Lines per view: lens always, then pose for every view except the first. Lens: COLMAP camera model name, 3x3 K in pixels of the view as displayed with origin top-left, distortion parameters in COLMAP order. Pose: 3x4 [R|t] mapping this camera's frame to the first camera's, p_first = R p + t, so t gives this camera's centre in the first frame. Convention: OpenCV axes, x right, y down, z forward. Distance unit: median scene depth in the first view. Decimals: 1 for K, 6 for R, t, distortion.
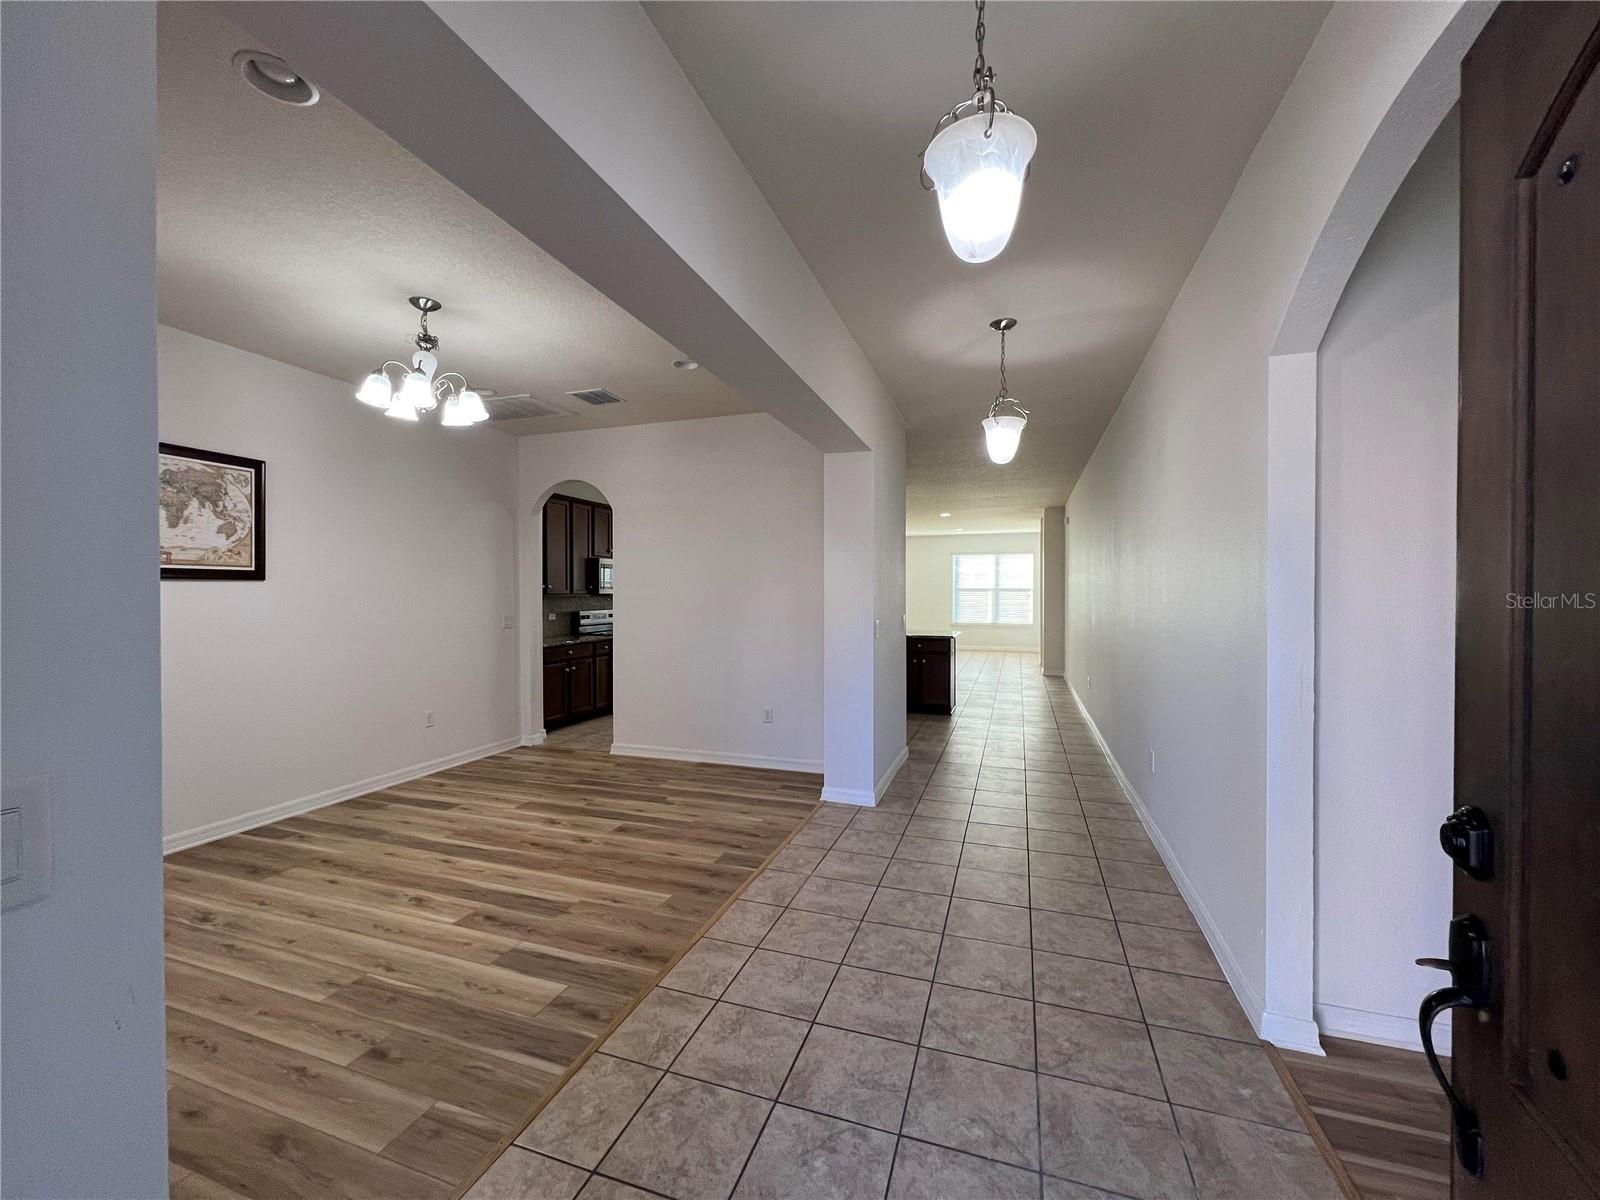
lens RADIAL K [[636.0, 0, 800.2], [0, 636.0, 600.4], [0, 0, 1]] dist [-0.002805, 0.000816]
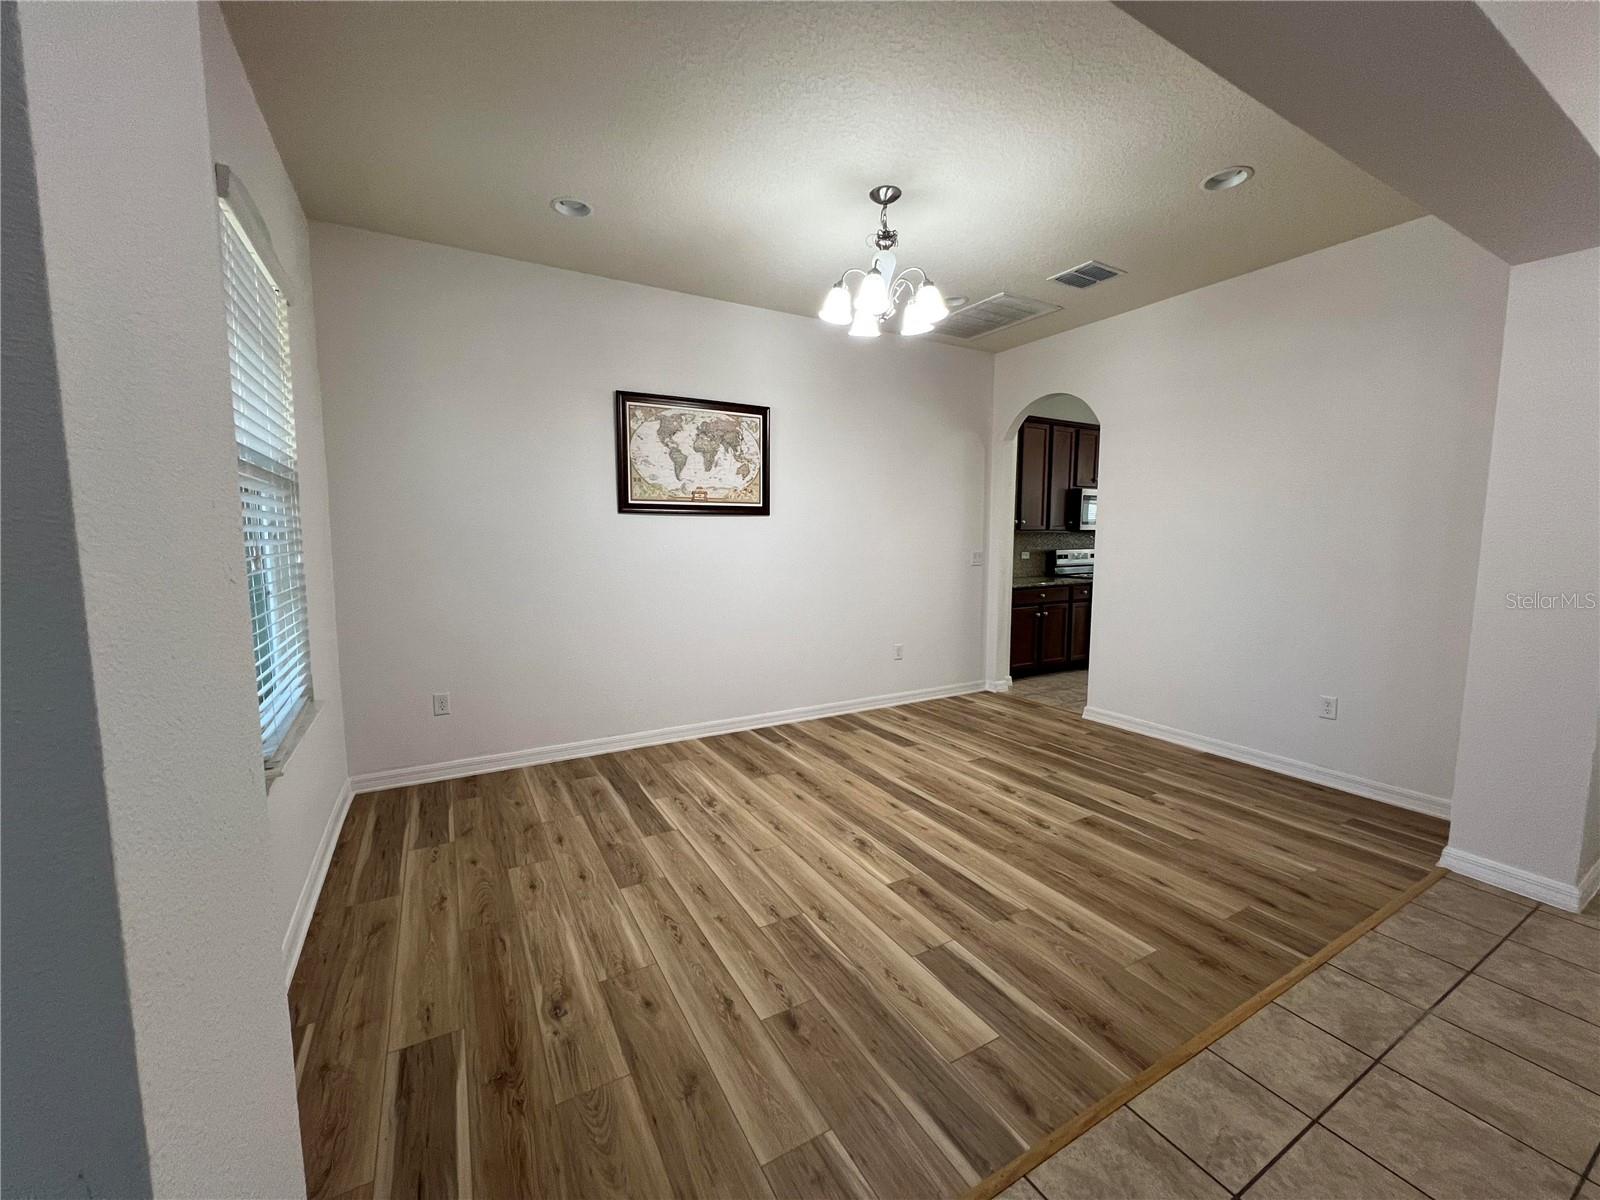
lens RADIAL K [[636.0, 0, 799.9], [0, 636.0, 599.7], [0, 0, 1]] dist [-0.002805, 0.000816]
pose [[0.748572, 0.068515, -0.659504, -0.049161], [-0.008052, 0.995513, 0.094282, 0.011749], [0.663004, -0.065267, 0.745765, 0.194983]]
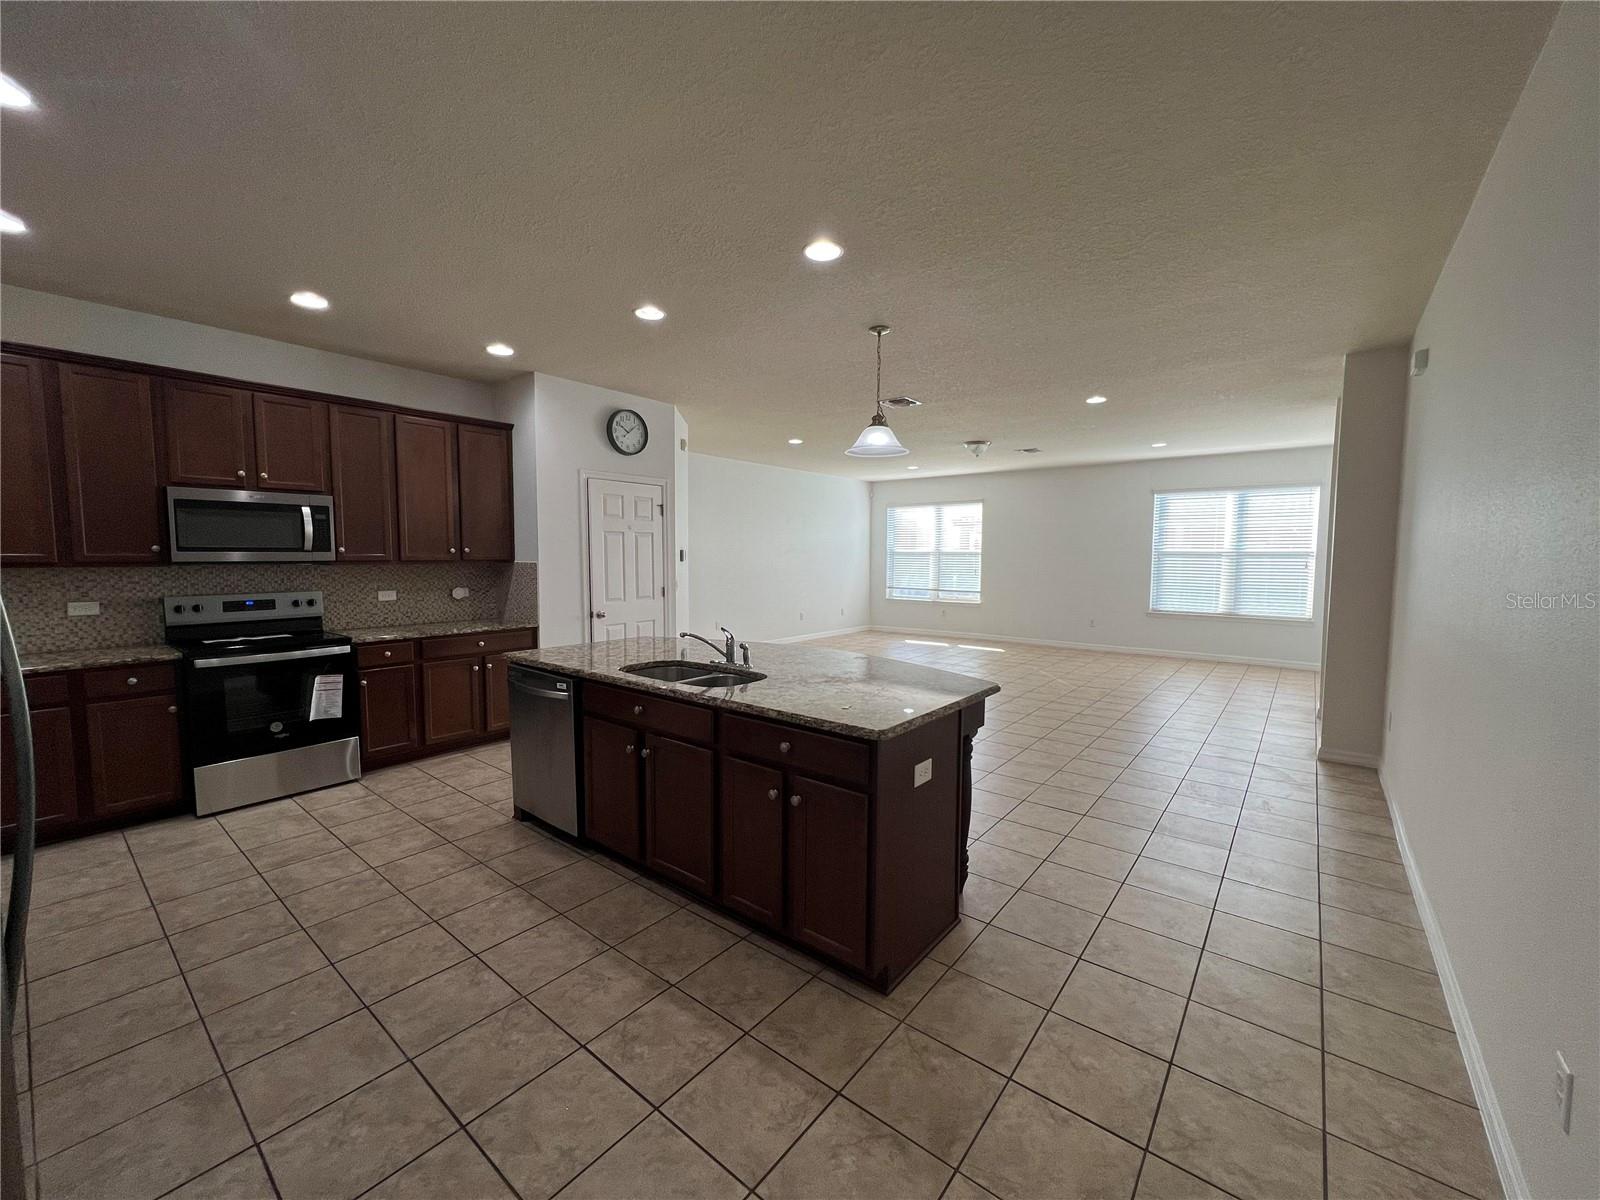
lens RADIAL K [[636.0, 0, 799.8], [0, 636.0, 597.5], [0, 0, 1]] dist [-0.002805, 0.000816]
pose [[0.939102, 0.027738, -0.342518, 0.608032], [-0.008574, 0.998318, 0.057337, -0.031821], [0.343532, -0.050908, 0.937760, 1.491861]]
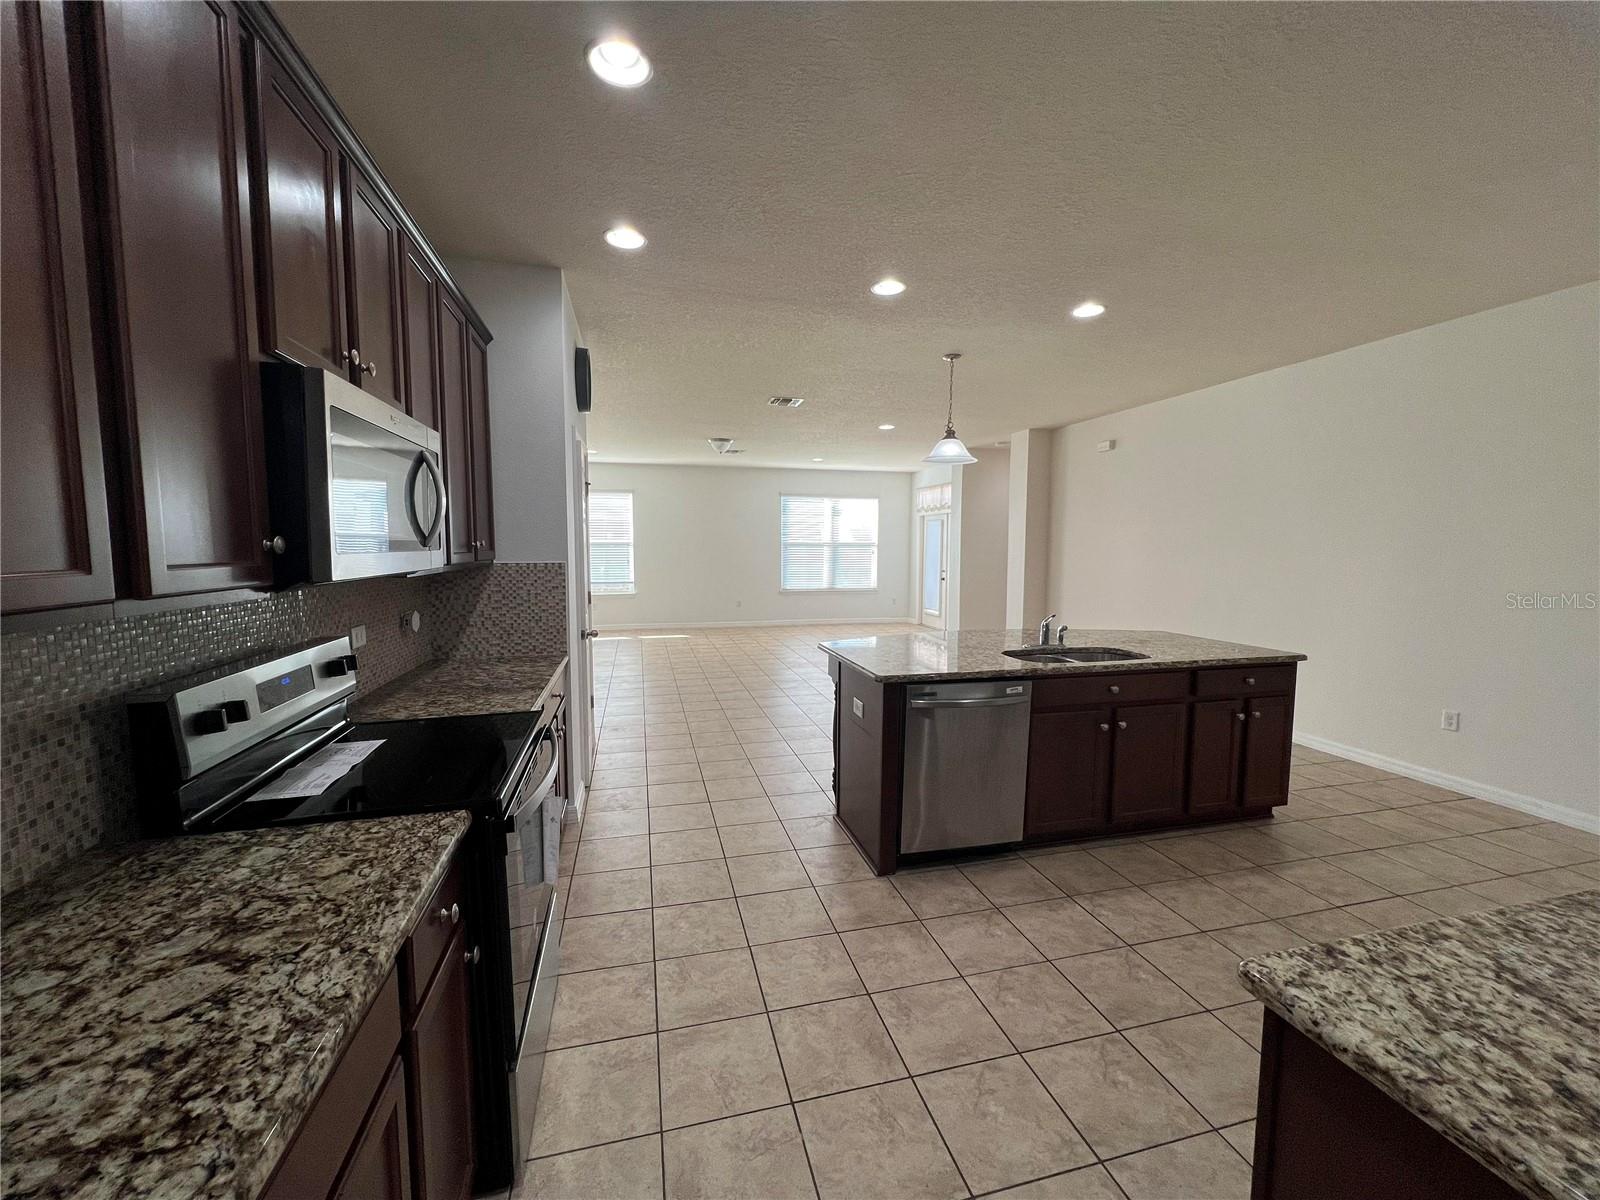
lens RADIAL K [[636.0, 0, 801.5], [0, 636.0, 595.0], [0, 0, 1]] dist [-0.002805, 0.000816]
pose [[0.839899, -0.038831, 0.541351, -0.632633], [0.001669, 0.997617, 0.068968, -0.039297], [-0.542740, -0.057022, 0.837963, 1.647811]]
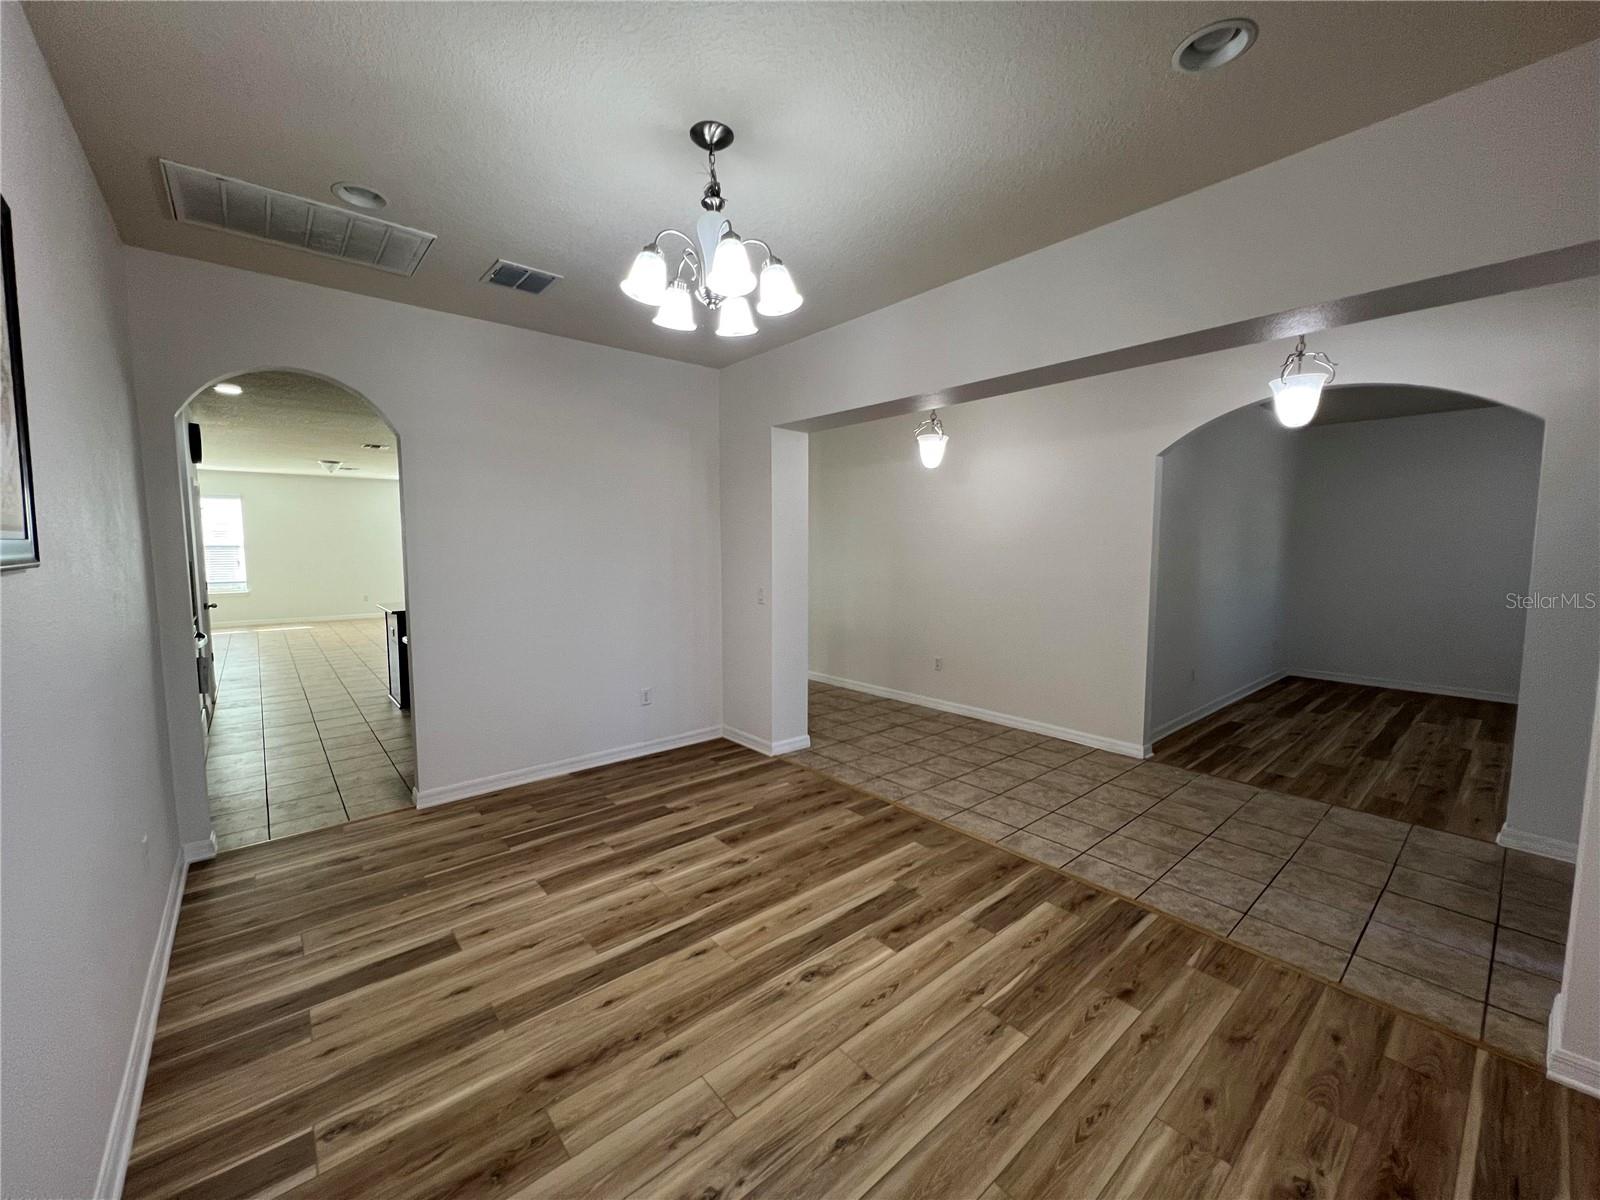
lens RADIAL K [[636.0, 0, 803.7], [0, 636.0, 594.1], [0, 0, 1]] dist [-0.002805, 0.000816]
pose [[0.510648, -0.069266, 0.856995, -0.997238], [0.010074, 0.997163, 0.074593, -0.042193], [-0.859731, -0.029457, 0.509897, 0.501275]]
